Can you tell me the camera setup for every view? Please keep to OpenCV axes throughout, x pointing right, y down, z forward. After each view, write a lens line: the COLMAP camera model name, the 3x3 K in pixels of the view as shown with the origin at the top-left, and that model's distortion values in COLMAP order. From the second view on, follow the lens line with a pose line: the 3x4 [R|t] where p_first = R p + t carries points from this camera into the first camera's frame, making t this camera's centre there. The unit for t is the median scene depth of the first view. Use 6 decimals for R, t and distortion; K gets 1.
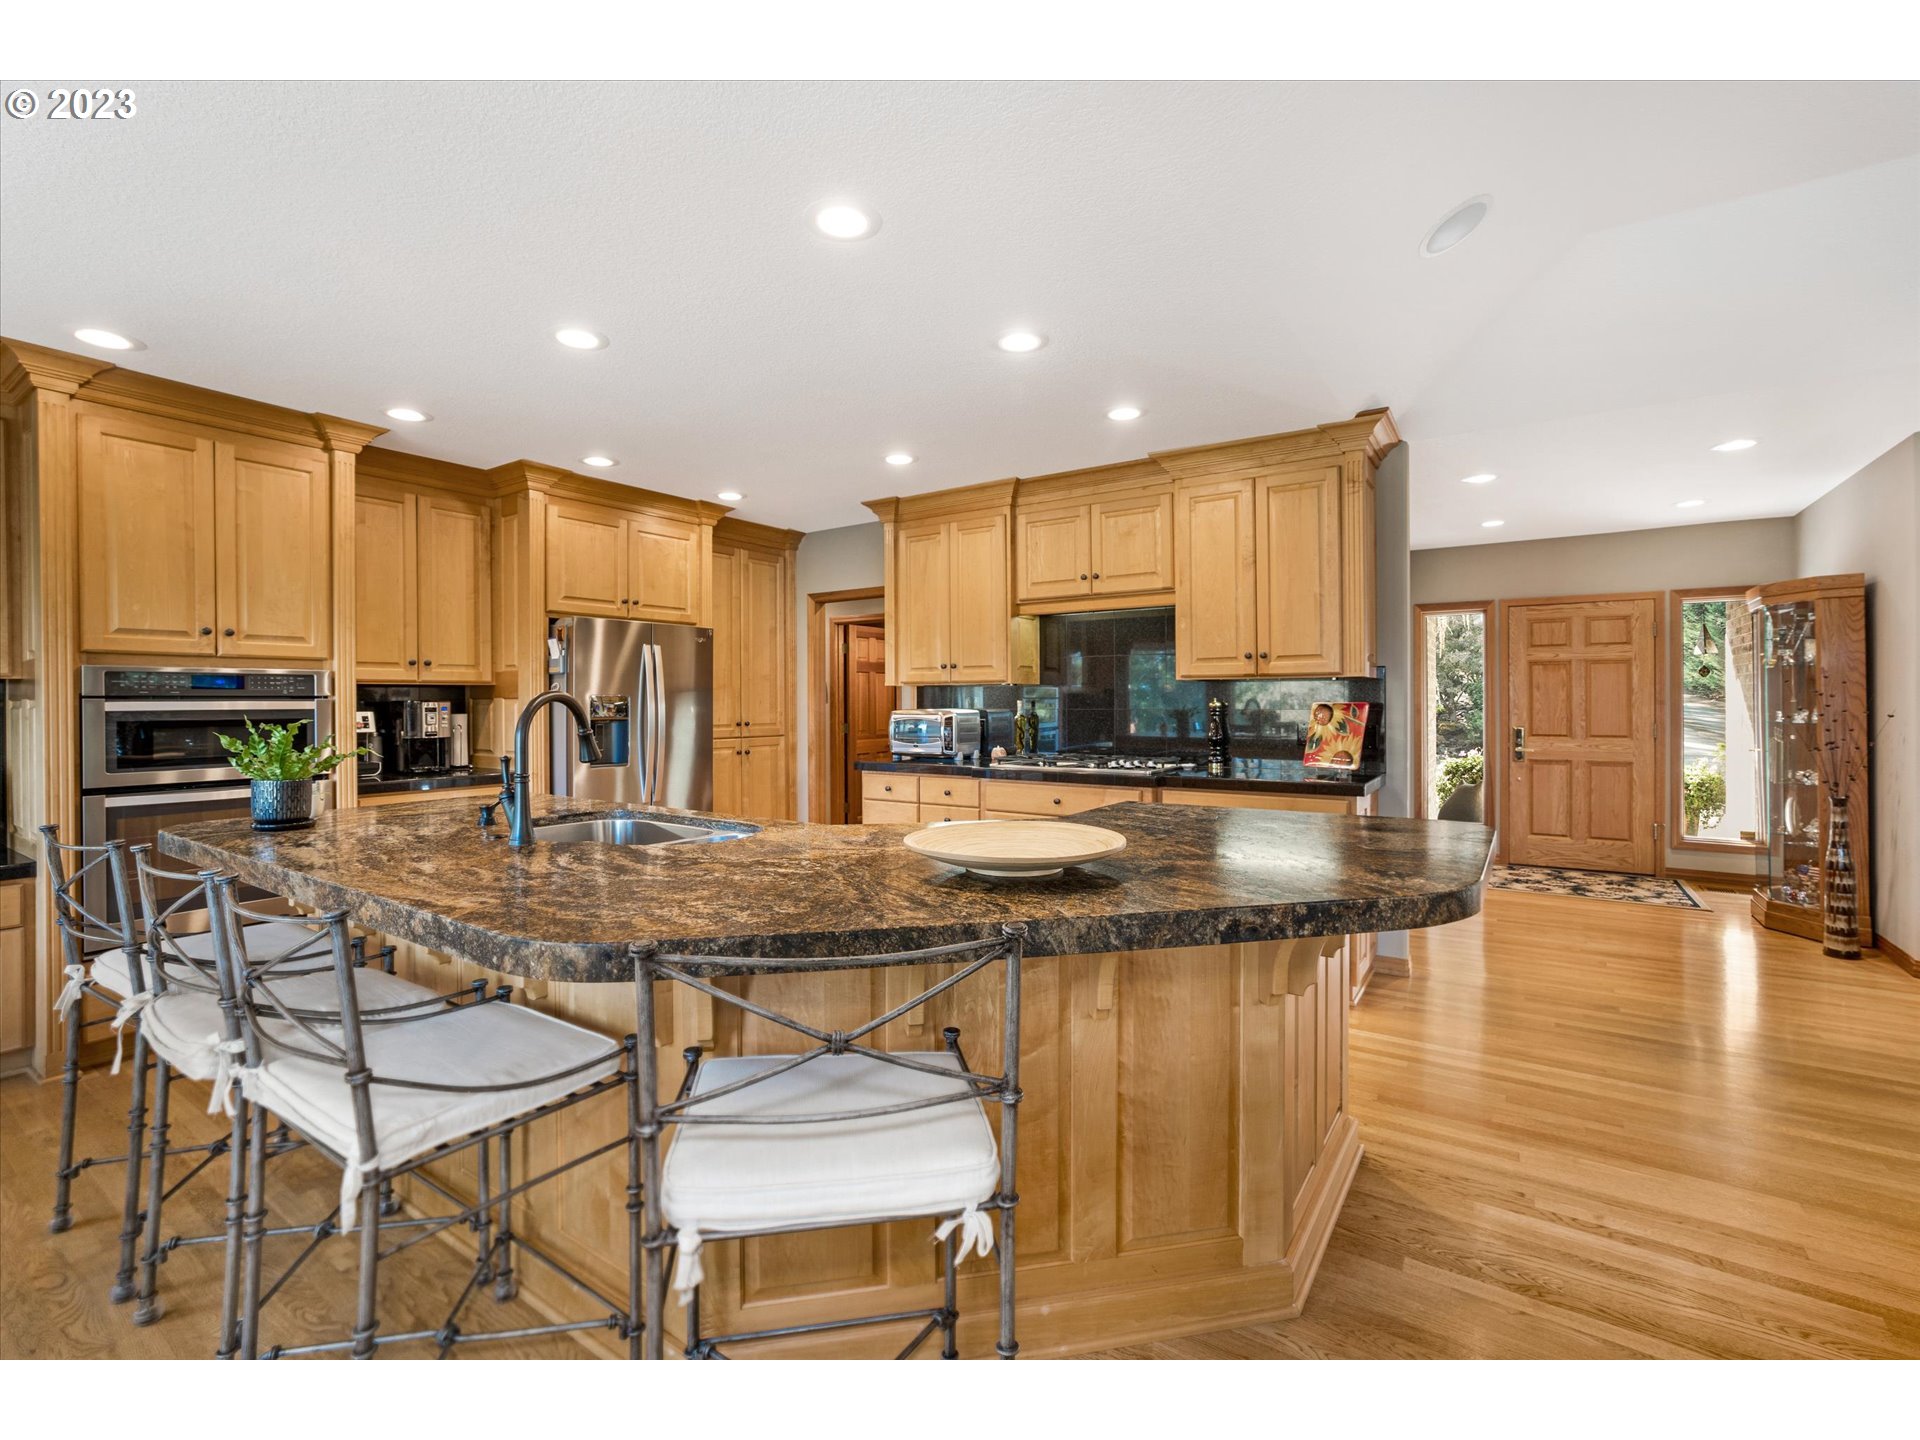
lens RADIAL K [[870.8, 0, 959.9], [0, 870.8, 701.3], [0, 0, 1]] dist [-0.000624, 0.000726]
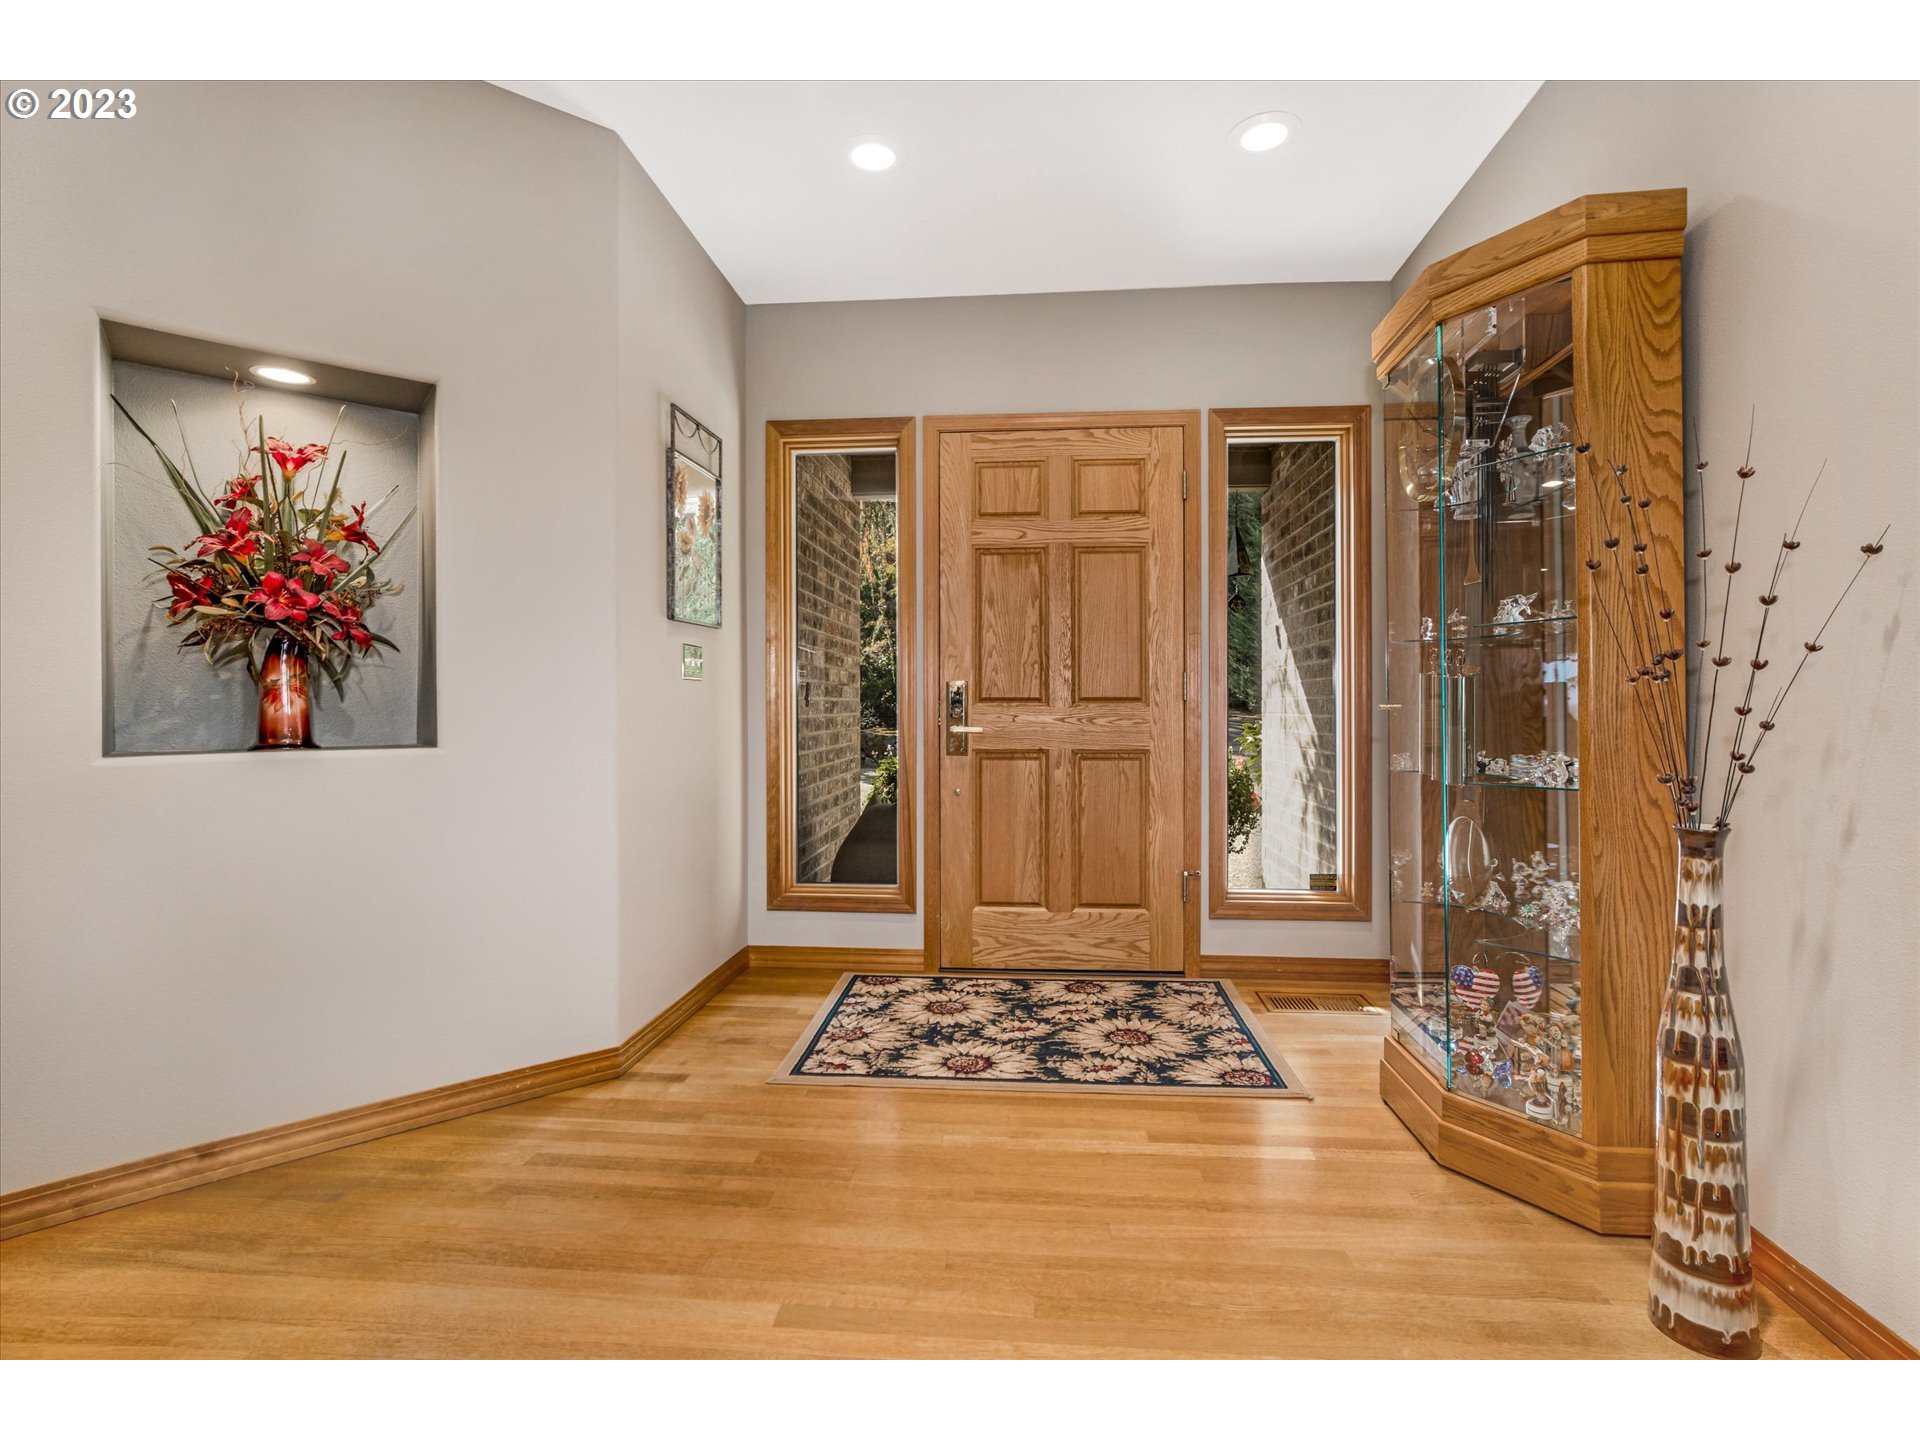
lens RADIAL K [[870.8, 0, 968.9], [0, 870.8, 718.0], [0, 0, 1]] dist [-0.000624, 0.000726]
pose [[0.890202, -0.002430, 0.455560, 0.442558], [0.001237, 0.999995, 0.002917, 0.048704], [-0.455565, -0.002033, 0.890200, 0.588029]]
